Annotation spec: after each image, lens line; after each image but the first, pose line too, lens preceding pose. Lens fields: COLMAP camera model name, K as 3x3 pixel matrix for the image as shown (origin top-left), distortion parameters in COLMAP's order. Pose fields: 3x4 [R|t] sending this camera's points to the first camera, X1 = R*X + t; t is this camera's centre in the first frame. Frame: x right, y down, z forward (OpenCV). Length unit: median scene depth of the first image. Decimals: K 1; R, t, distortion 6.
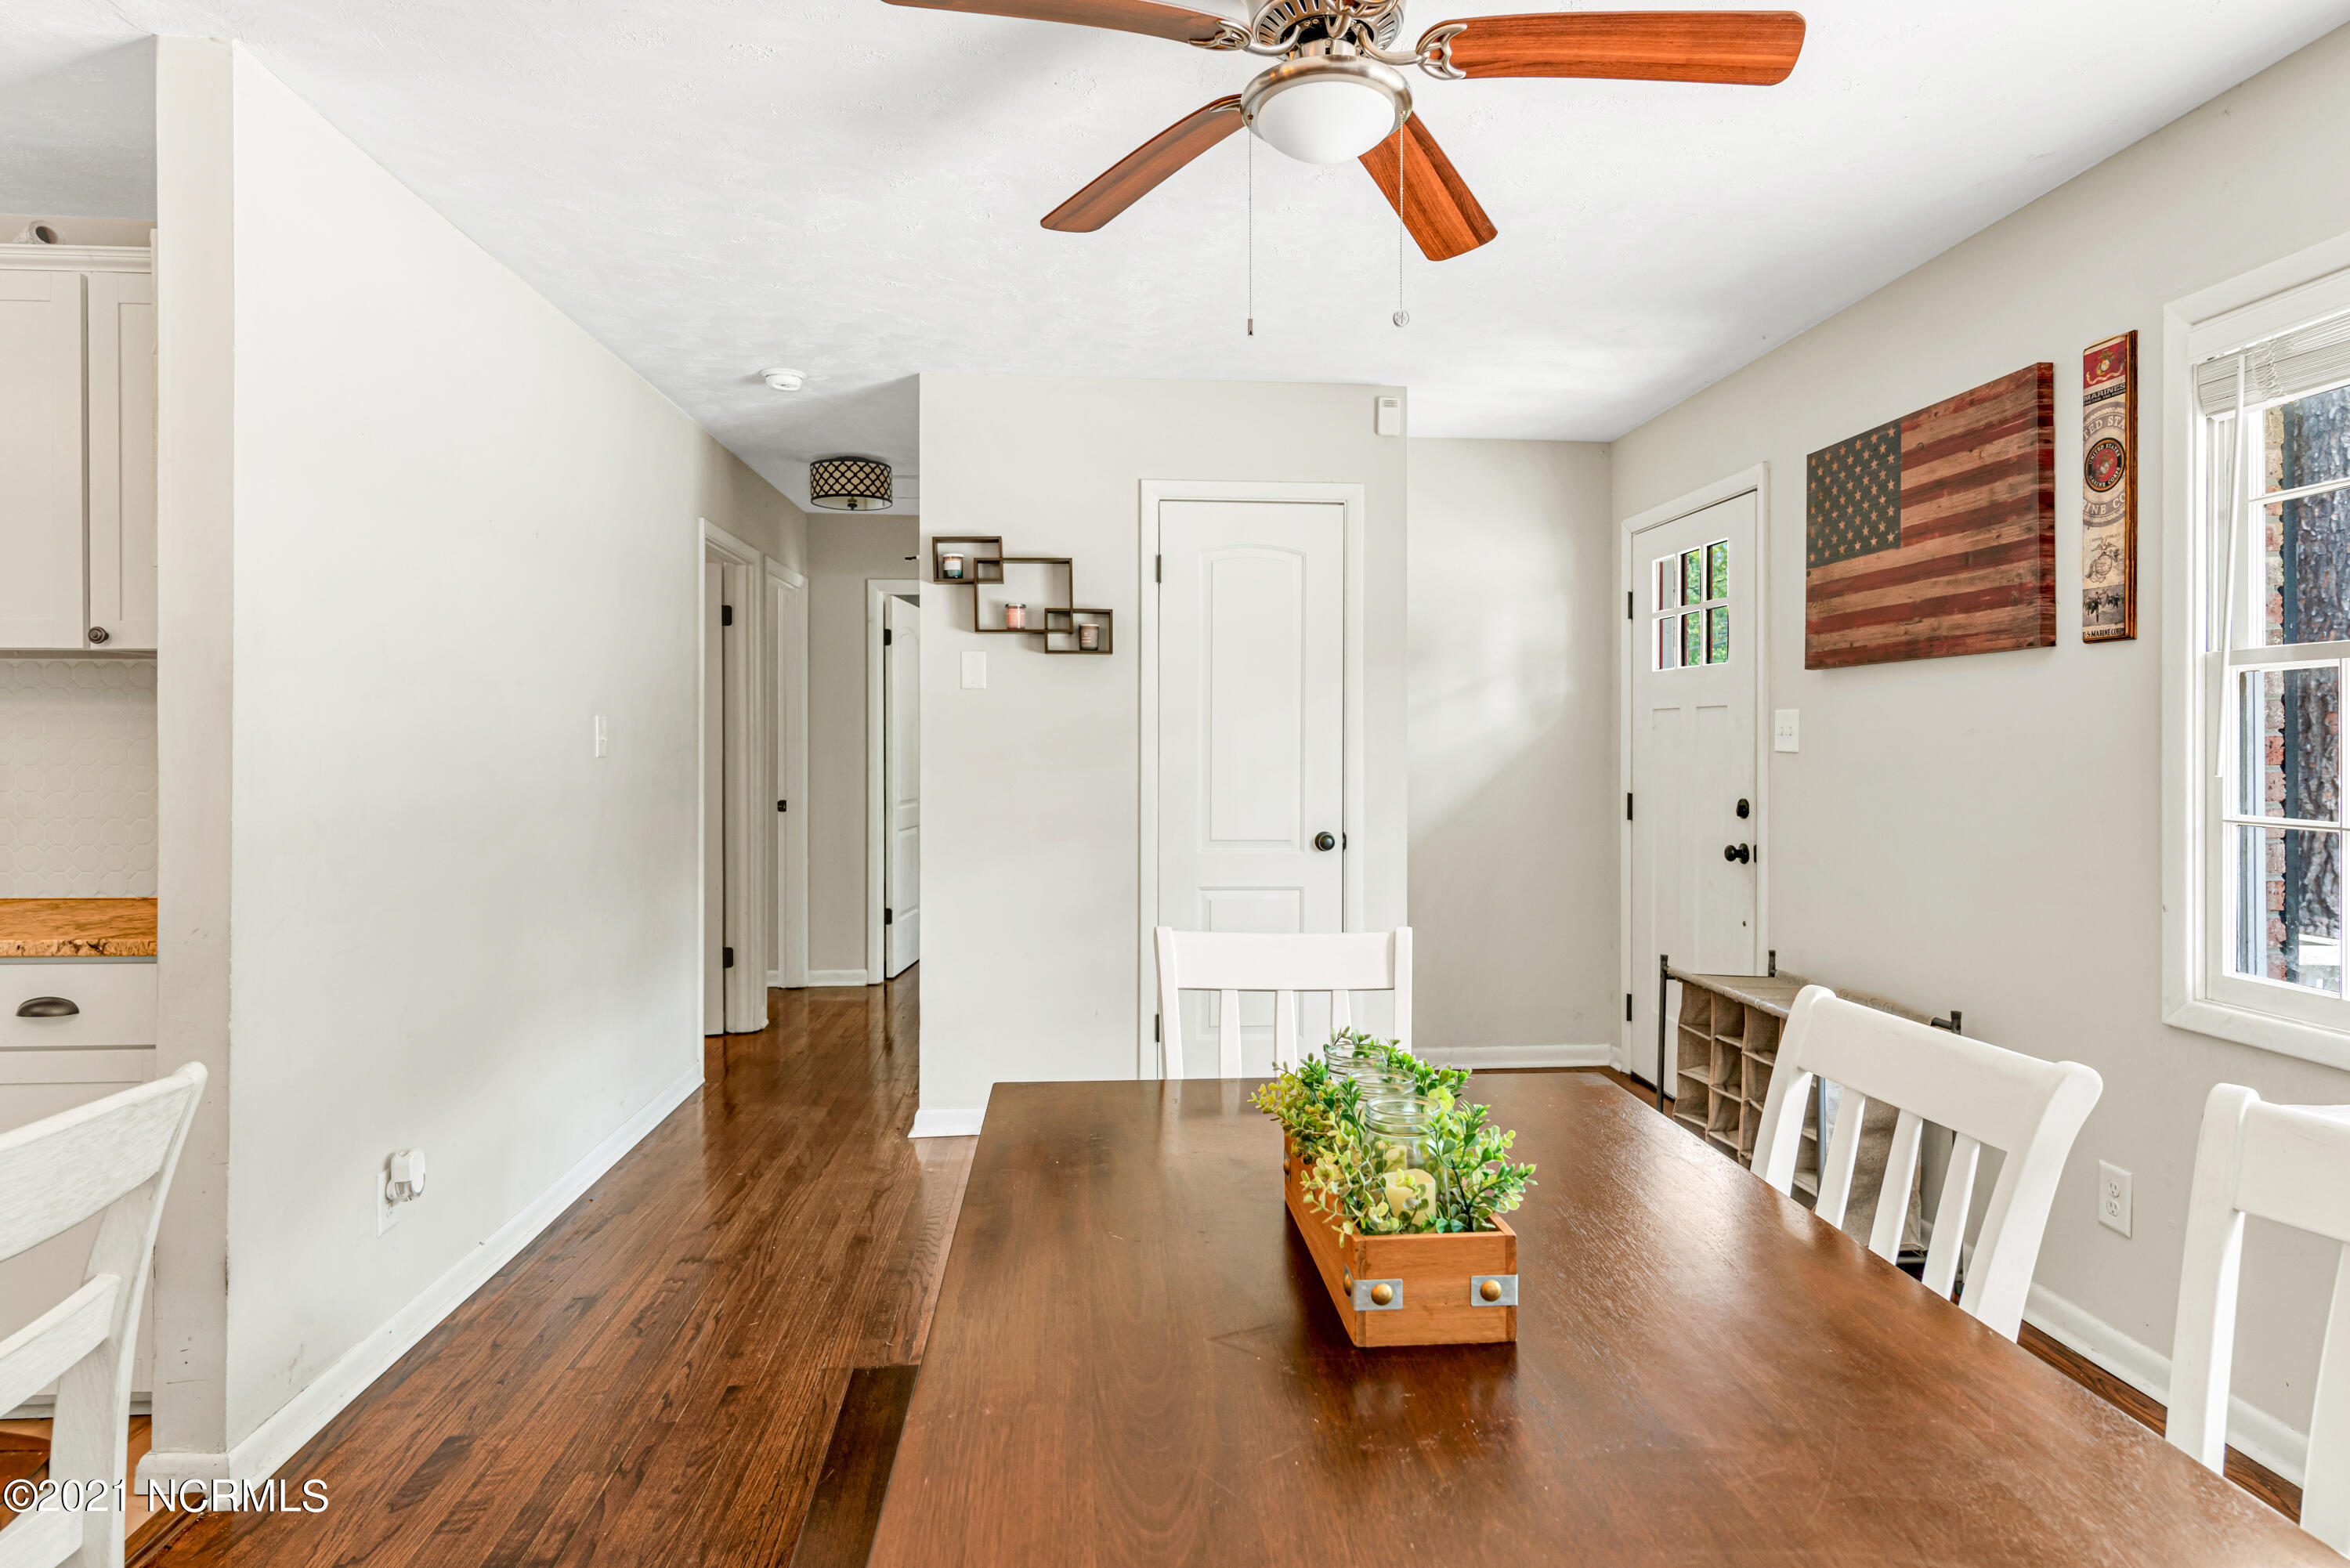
lens RADIAL K [[1325.9, 0, 1208.4], [0, 1325.9, 754.3], [0, 0, 1]] dist [-0.001223, -0.000638]
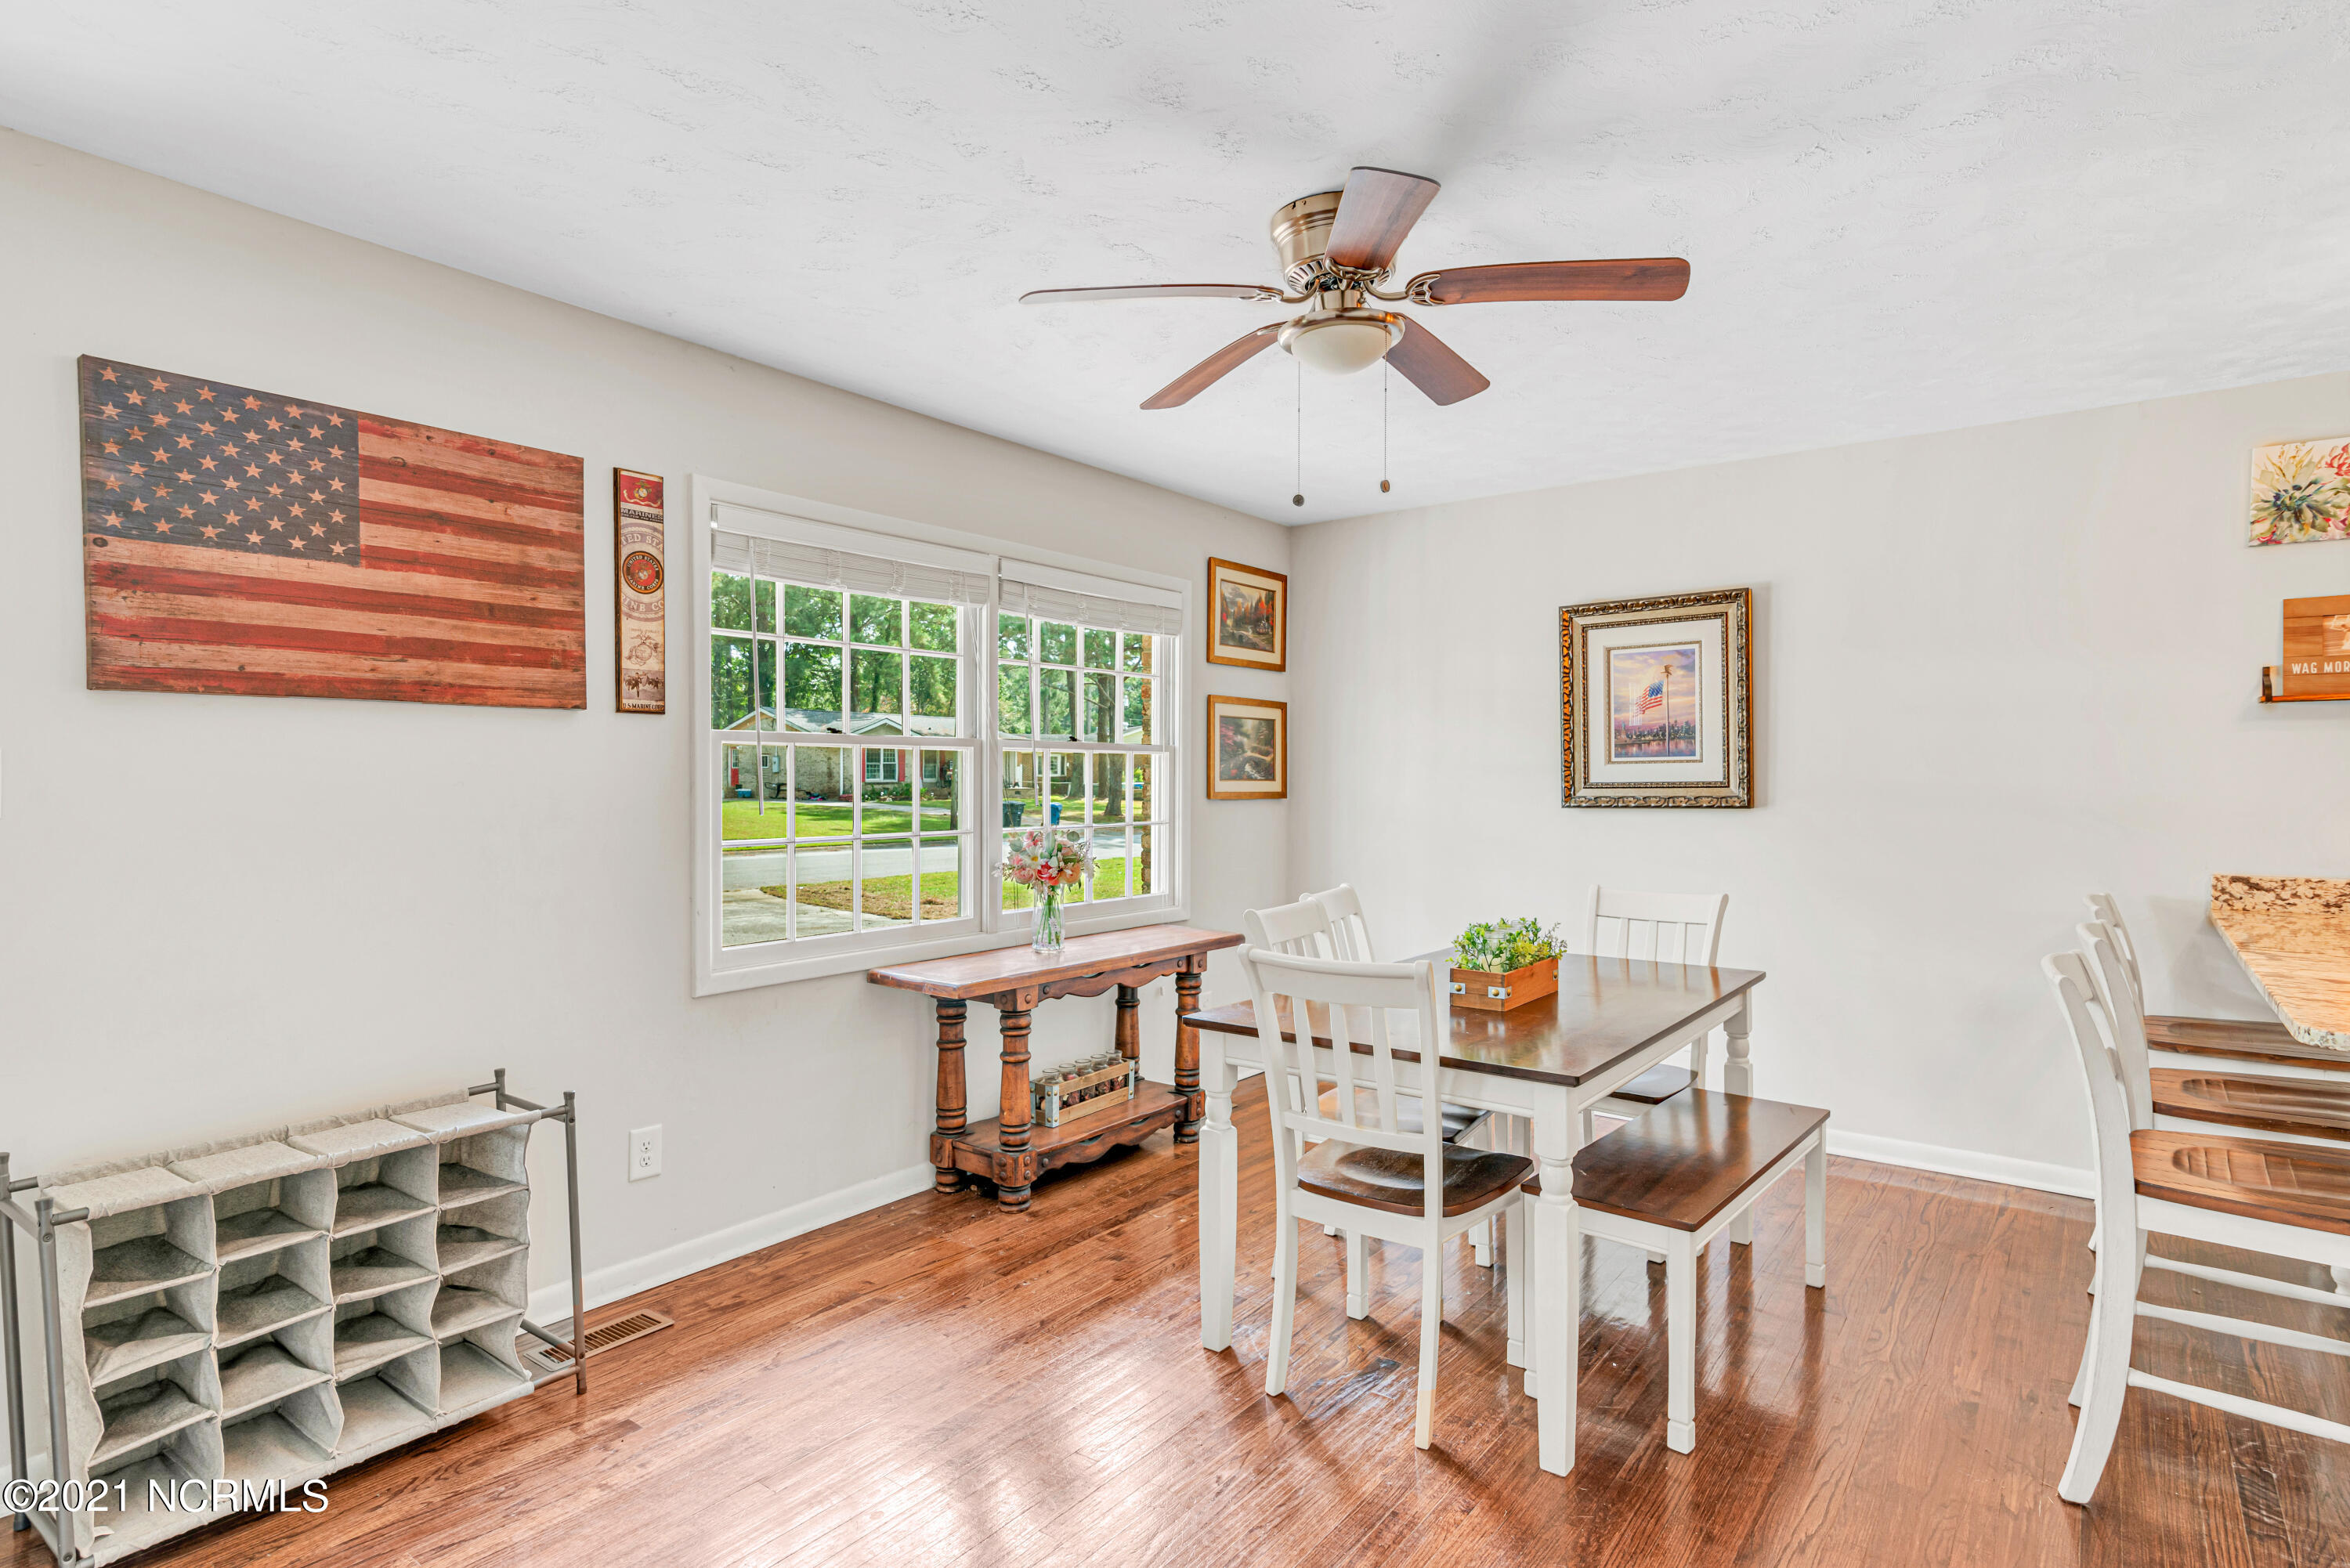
lens RADIAL K [[1182.7, 0, 1177.8], [0, 1182.7, 800.4], [0, 0, 1]] dist [-0.004133, -0.000659]
pose [[-0.731117, -0.017666, 0.682023, -0.364620], [0.003823, 0.999543, 0.029988, -0.027551], [-0.682241, 0.024532, -0.730716, 1.175932]]
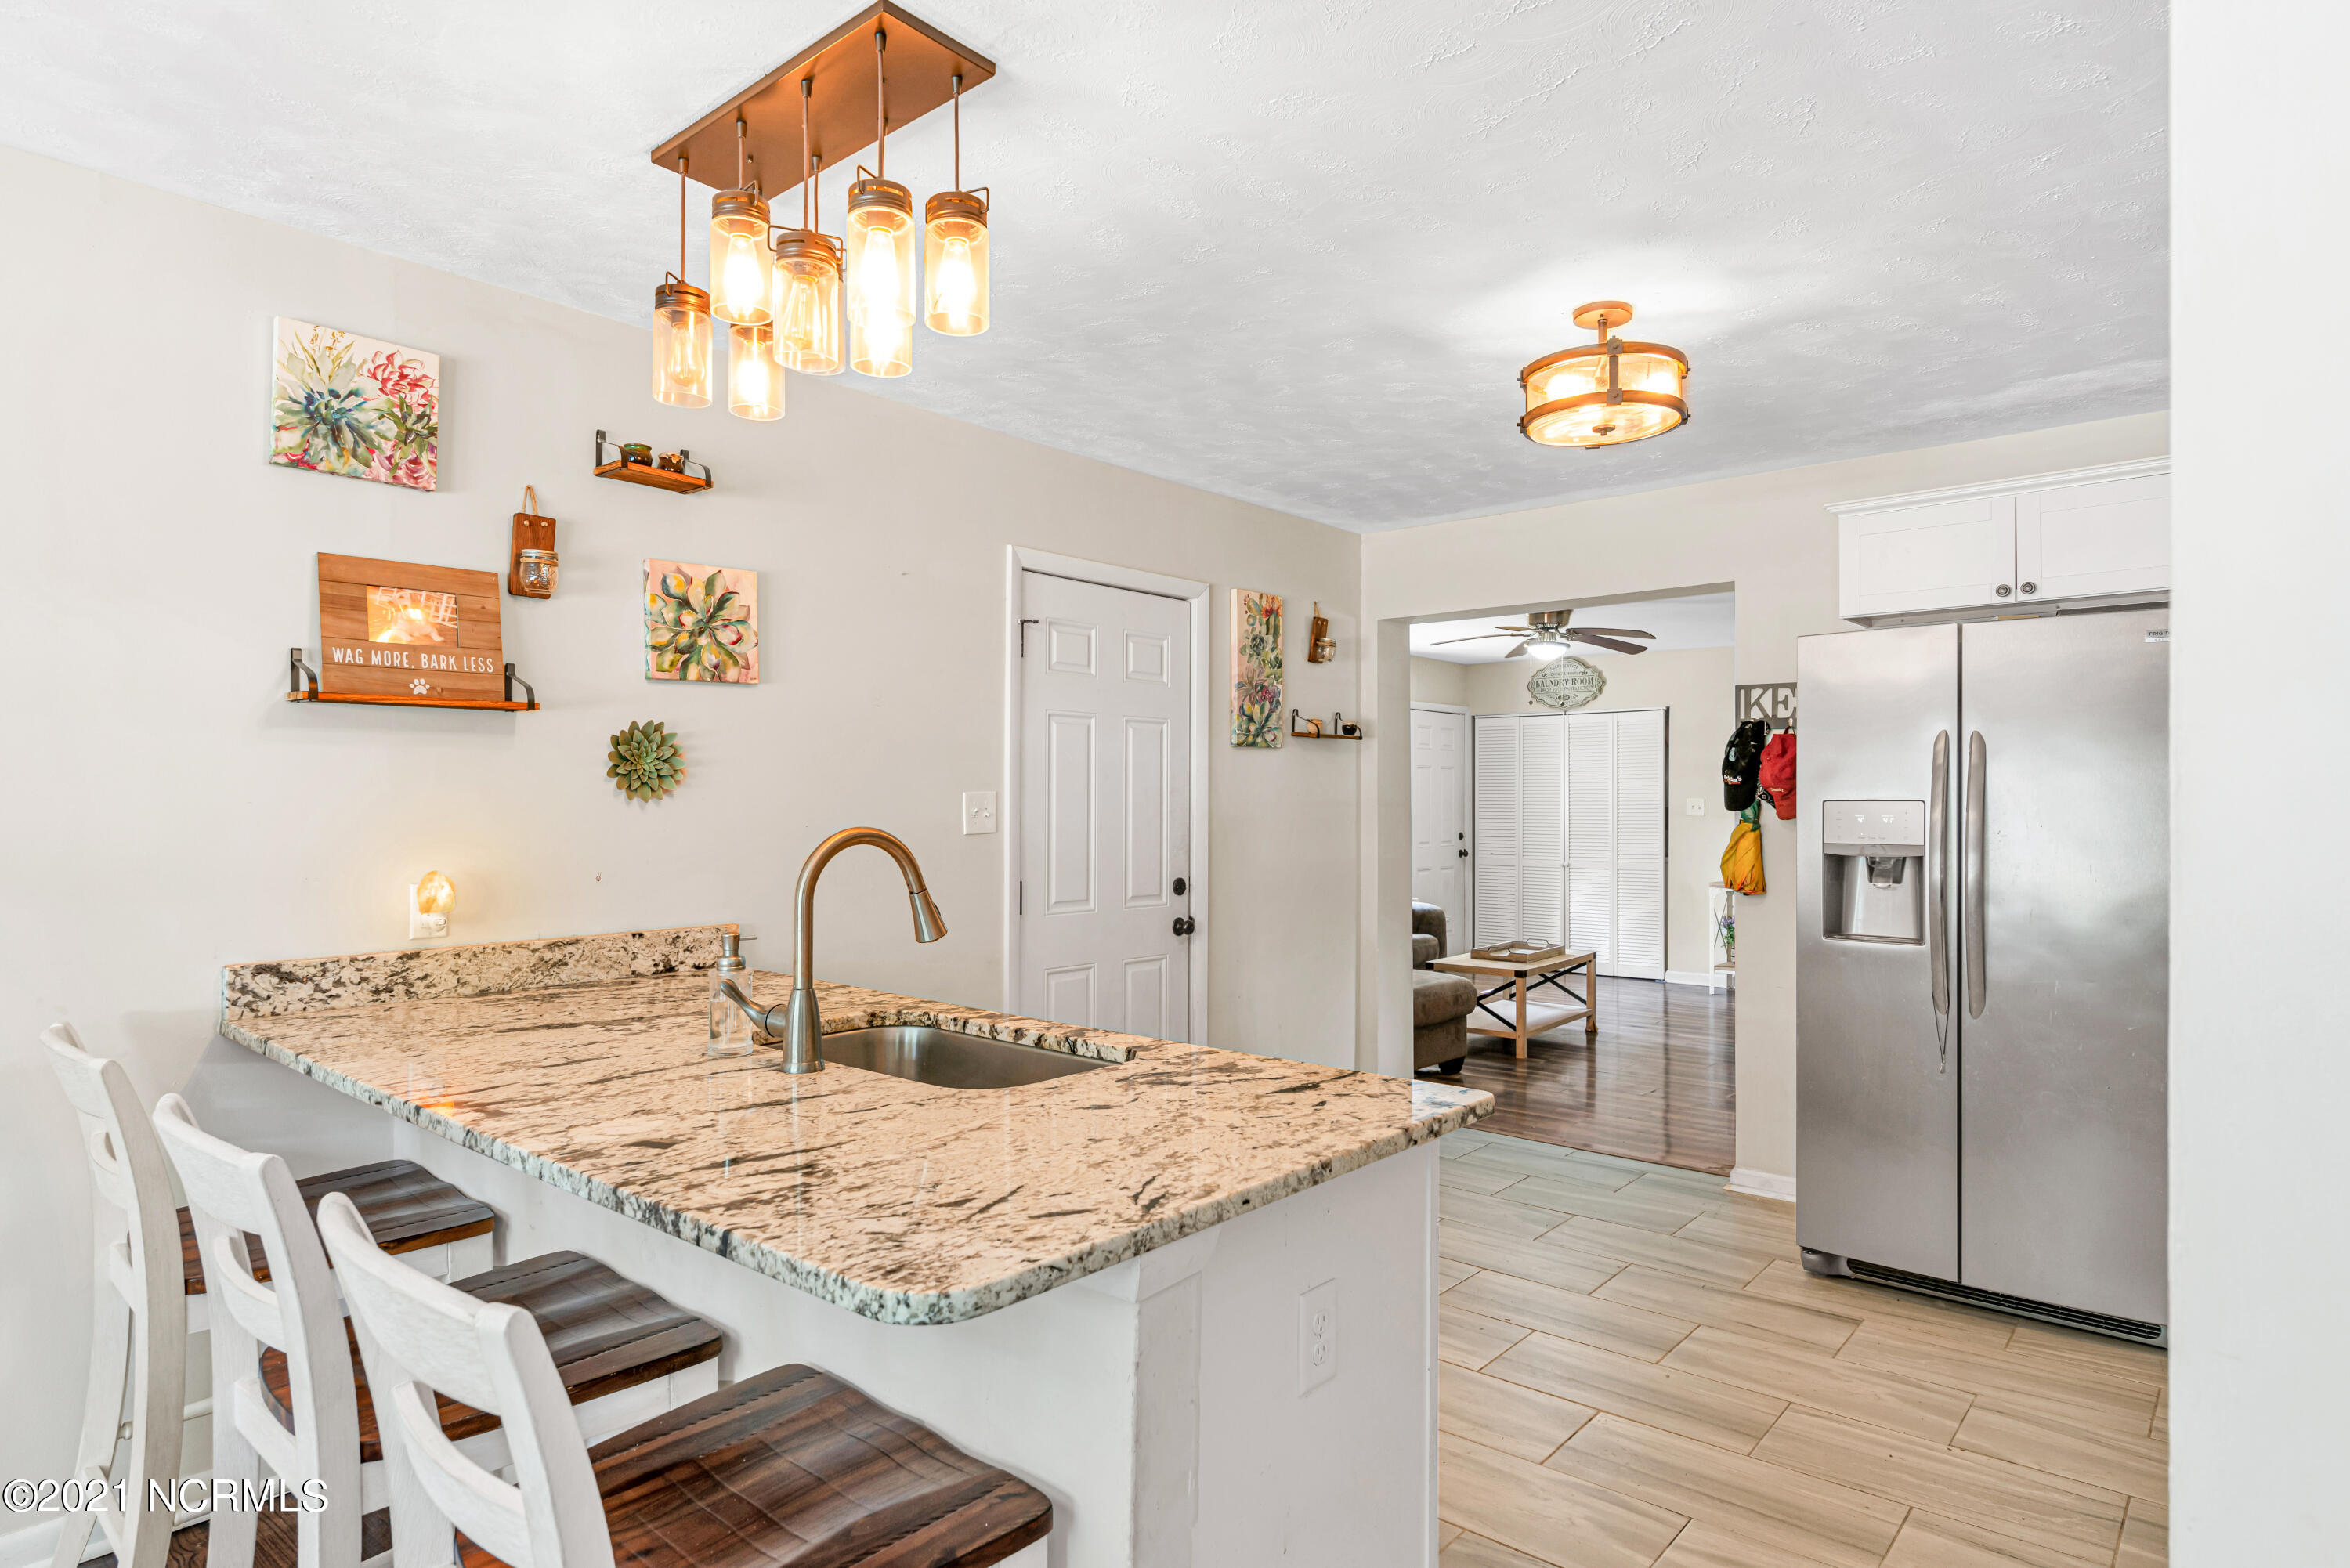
lens RADIAL K [[1313.5, 0, 1185.9], [0, 1313.5, 790.8], [0, 0, 1]] dist [0.004511, 0.001091]
pose [[-0.713448, -0.007893, -0.700664, -0.191415], [-0.007765, 0.999964, -0.003358, -0.027181], [0.700665, 0.003045, -0.713484, 0.700720]]
